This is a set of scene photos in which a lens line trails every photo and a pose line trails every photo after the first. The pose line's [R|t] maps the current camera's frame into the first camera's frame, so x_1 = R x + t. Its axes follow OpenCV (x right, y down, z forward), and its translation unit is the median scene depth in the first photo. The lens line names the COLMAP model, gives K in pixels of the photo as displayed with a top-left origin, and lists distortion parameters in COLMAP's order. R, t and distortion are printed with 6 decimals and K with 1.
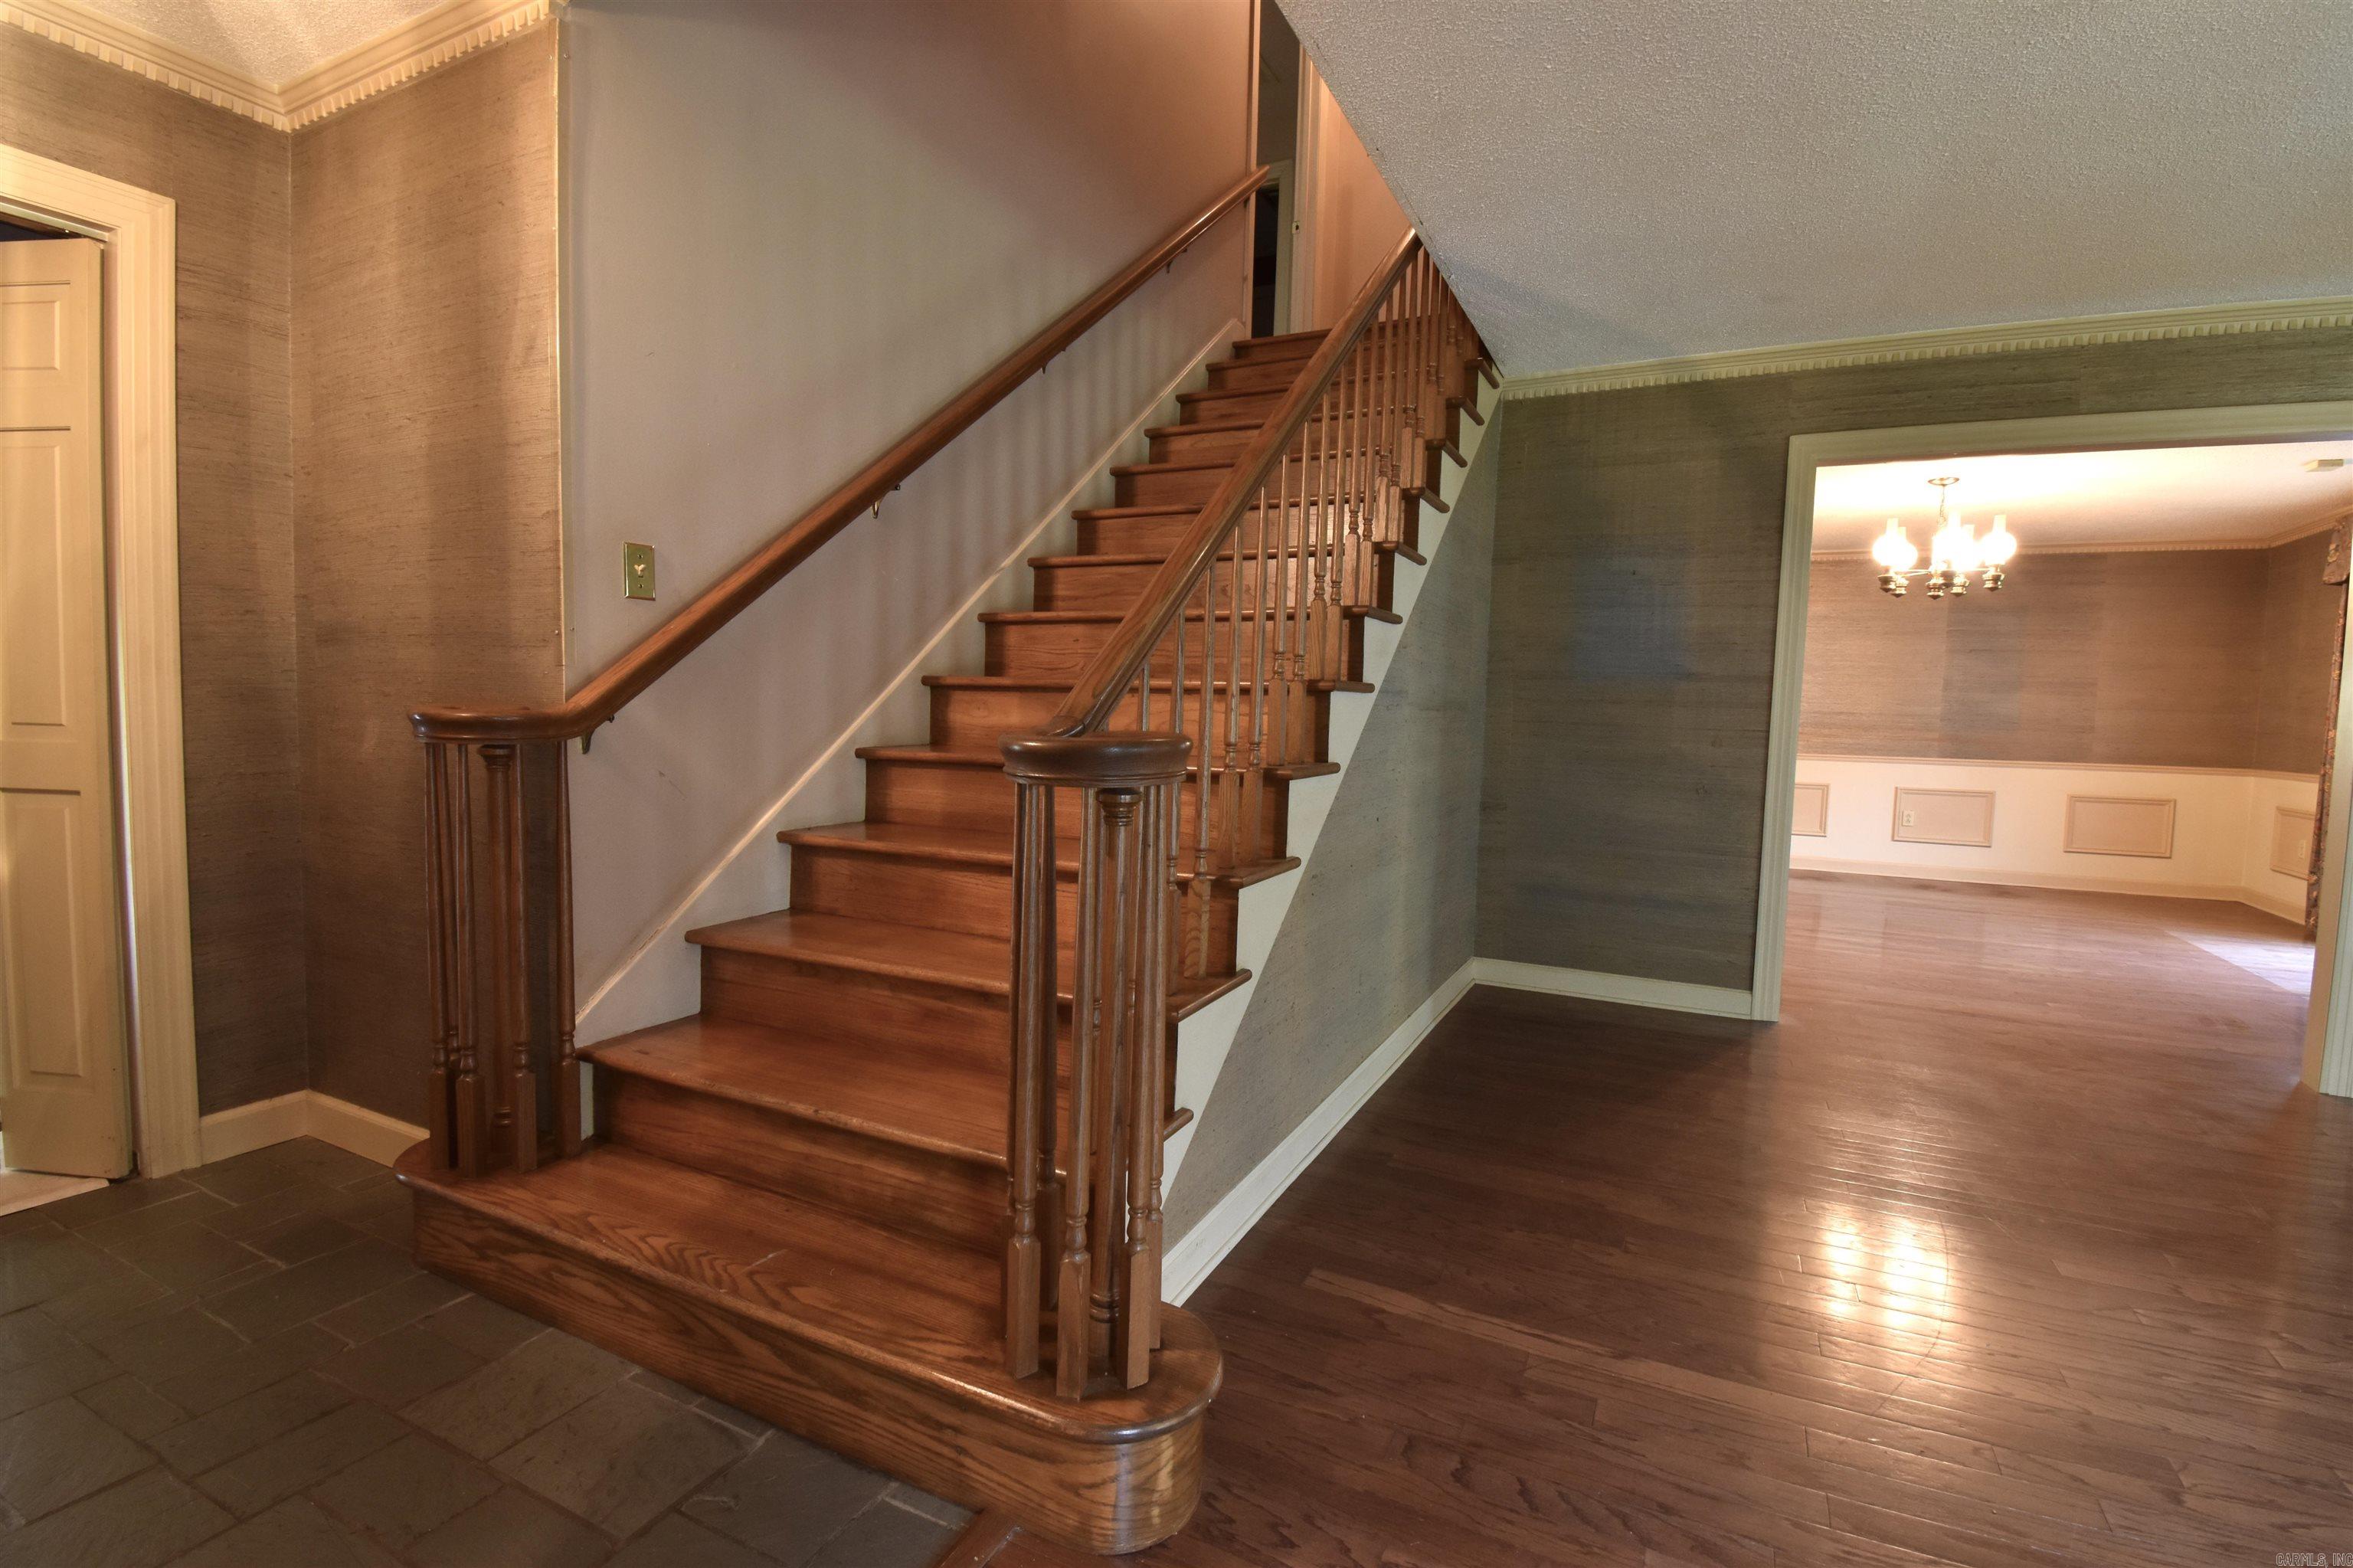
lens RADIAL K [[1064.1, 0, 1176.5], [0, 1064.1, 784.0], [0, 0, 1]] dist [0.001301, -0.014937]
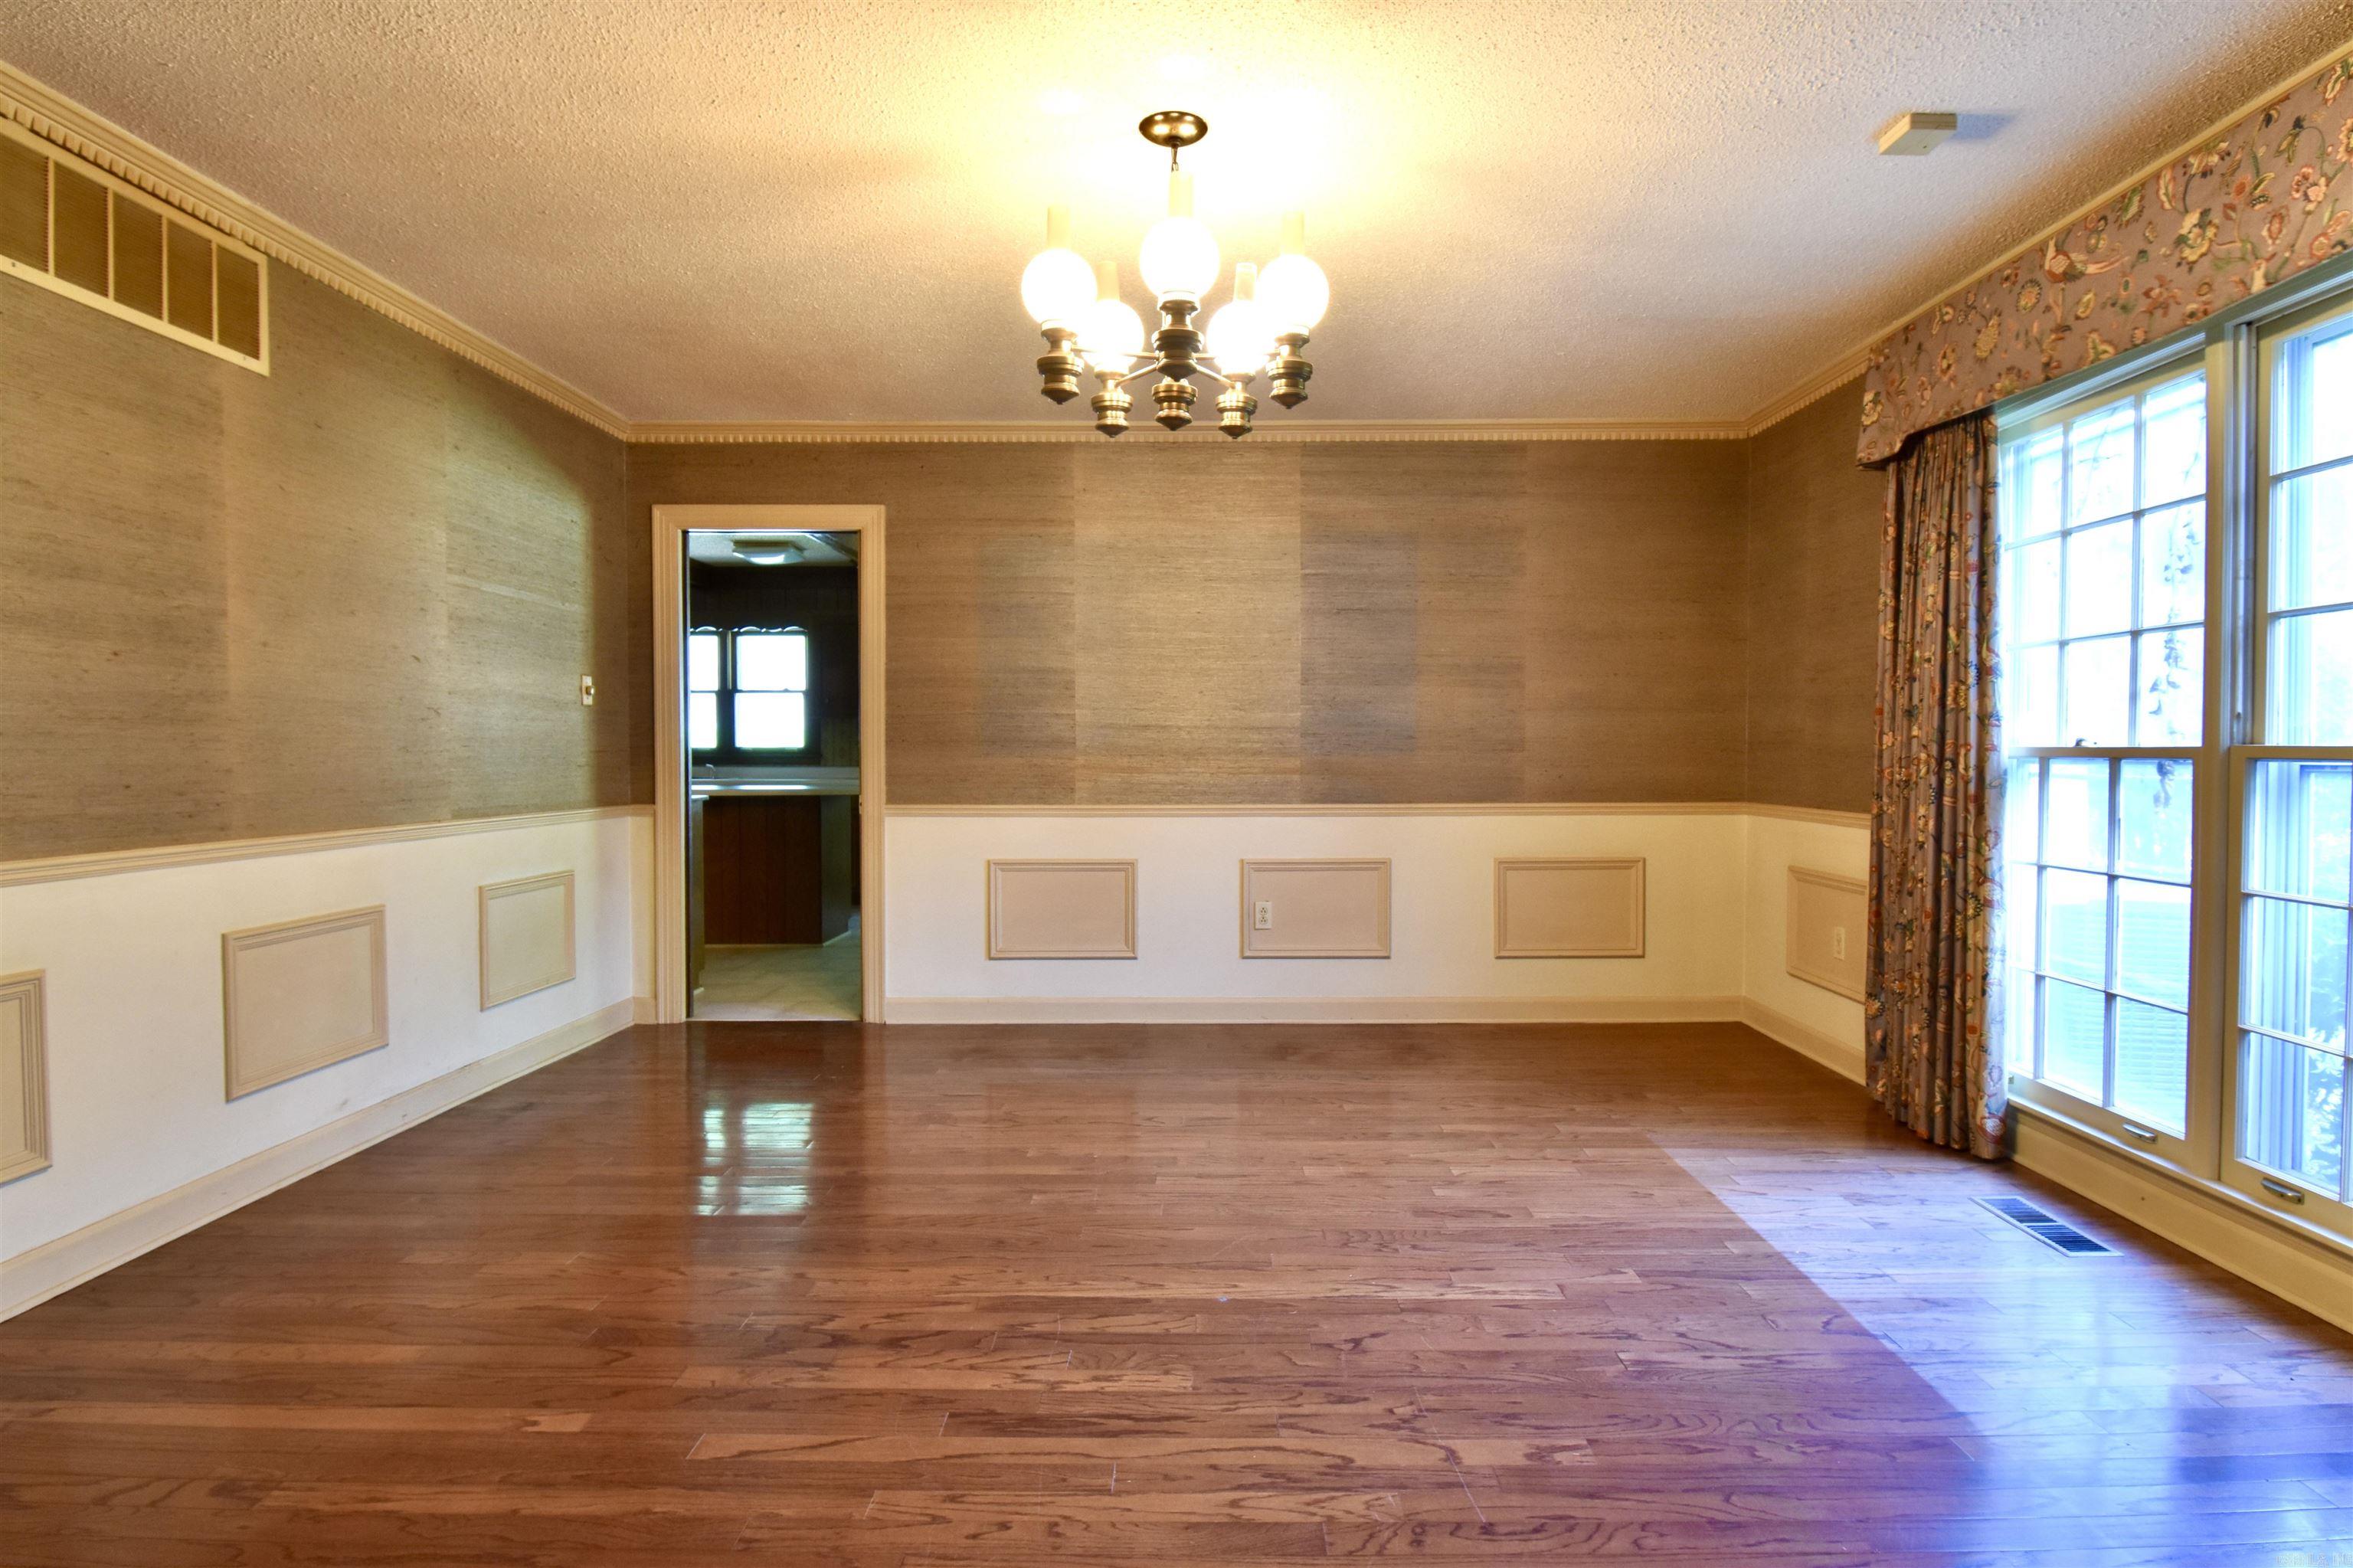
lens RADIAL K [[1321.0, 0, 1176.5], [0, 1321.0, 784.0], [0, 0, 1]] dist [0.035733, 0.000324]
pose [[0.897978, -0.041221, 0.438106, 0.370532], [0.056945, 0.998117, -0.022807, -0.023902], [-0.436341, 0.045428, 0.898634, 0.422707]]
